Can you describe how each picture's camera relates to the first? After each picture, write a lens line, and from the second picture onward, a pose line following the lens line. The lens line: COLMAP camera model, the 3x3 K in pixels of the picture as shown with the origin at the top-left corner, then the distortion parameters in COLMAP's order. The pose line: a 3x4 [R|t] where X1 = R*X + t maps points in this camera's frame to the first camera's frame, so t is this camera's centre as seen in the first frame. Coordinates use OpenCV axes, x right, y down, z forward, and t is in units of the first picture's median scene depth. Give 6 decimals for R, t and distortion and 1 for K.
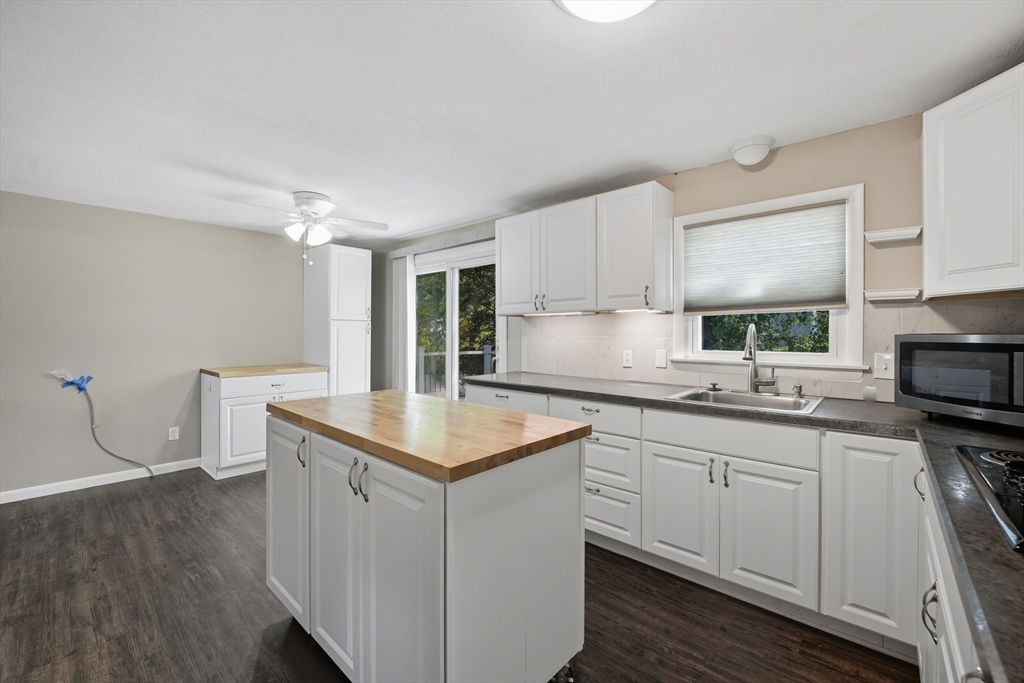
lens RADIAL K [[420.8, 0, 511.1], [0, 420.8, 335.1], [0, 0, 1]] dist [-0.007350, -0.000843]
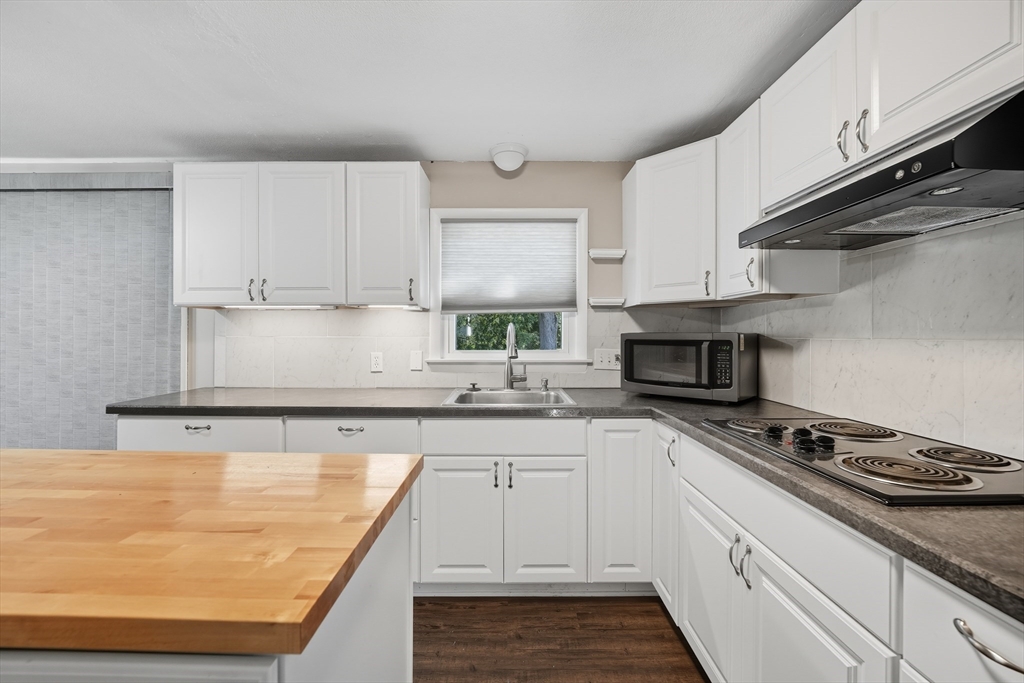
lens RADIAL K [[420.8, 0, 511.1], [0, 420.8, 335.1], [0, 0, 1]] dist [-0.007350, -0.000843]
pose [[0.742733, -0.001301, 0.669587, -0.126968], [0.003084, 0.999994, -0.001478, 0.003583], [-0.669581, 0.003163, 0.742732, 0.232959]]
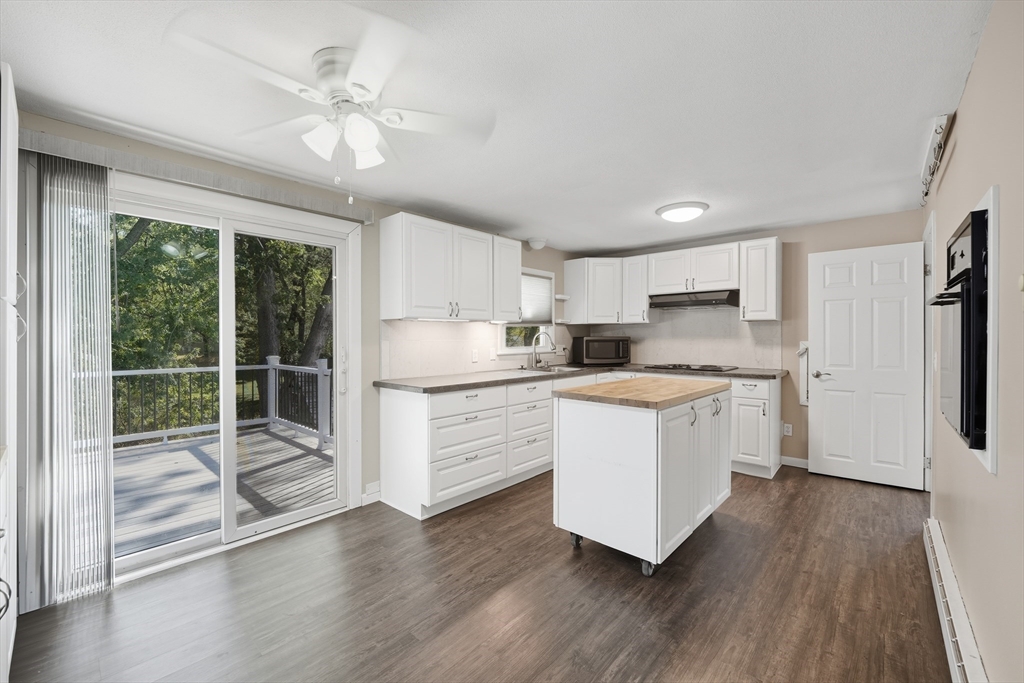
lens RADIAL K [[420.8, 0, 511.1], [0, 420.8, 335.1], [0, 0, 1]] dist [-0.007350, -0.000843]
pose [[0.001265, 0.003387, 0.999993, -1.431860], [0.006387, 0.999974, -0.003395, -0.007373], [-0.999979, 0.006391, 0.001244, 1.172203]]
